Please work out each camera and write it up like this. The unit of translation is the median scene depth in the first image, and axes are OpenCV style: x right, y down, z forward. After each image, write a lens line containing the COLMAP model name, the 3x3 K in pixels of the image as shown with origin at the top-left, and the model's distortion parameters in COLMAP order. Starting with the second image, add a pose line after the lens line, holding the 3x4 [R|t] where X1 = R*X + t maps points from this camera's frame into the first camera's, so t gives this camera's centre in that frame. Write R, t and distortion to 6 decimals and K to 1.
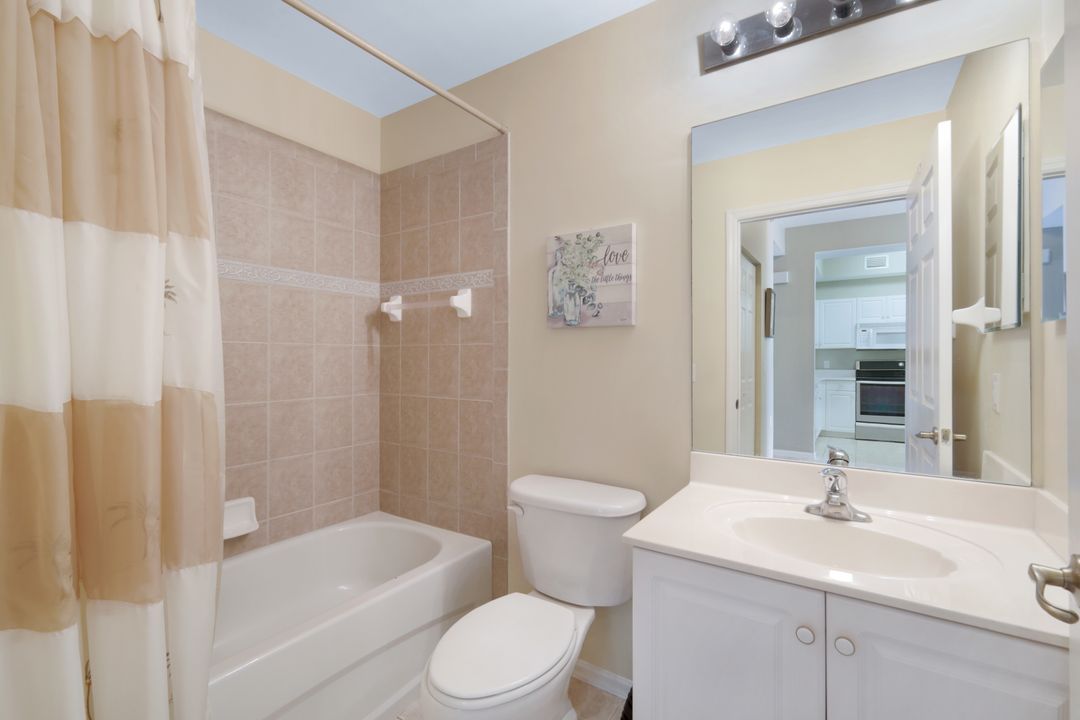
lens RADIAL K [[472.3, 0, 538.8], [0, 472.3, 355.2], [0, 0, 1]] dist [-0.001456, -0.000443]
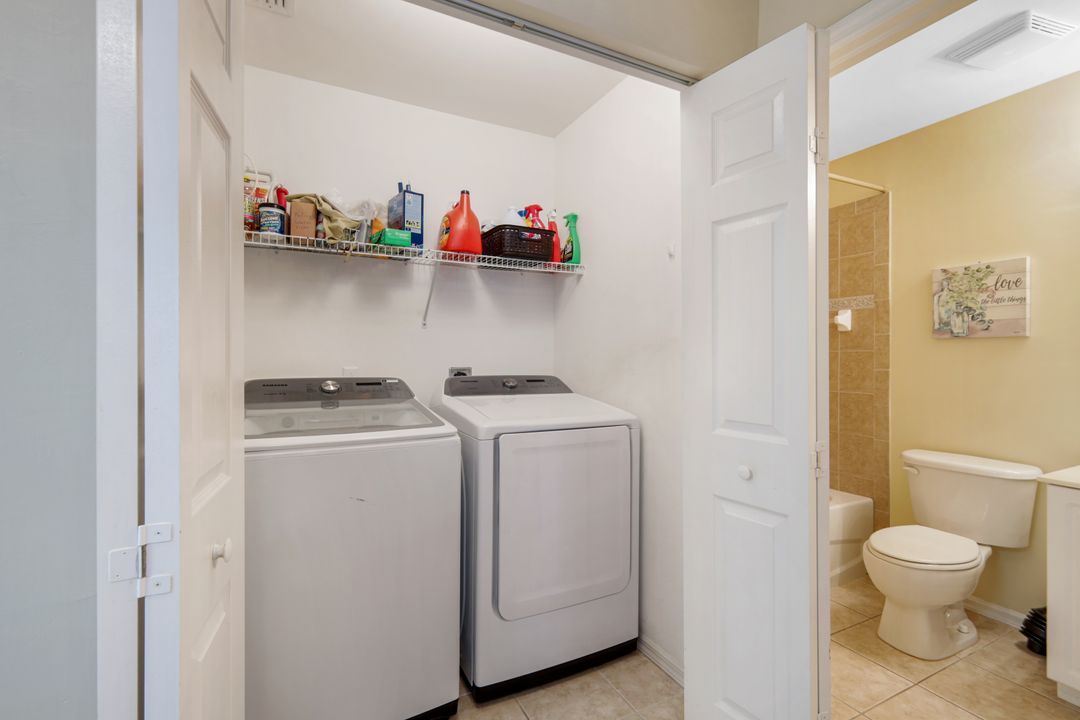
lens RADIAL K [[472.3, 0, 538.2], [0, 472.3, 354.3], [0, 0, 1]] dist [-0.001456, -0.000443]
pose [[0.873461, 0.007439, -0.486838, -0.308837], [-0.015873, 0.999787, -0.013202, 0.020819], [0.486636, 0.019259, 0.873393, -0.697928]]
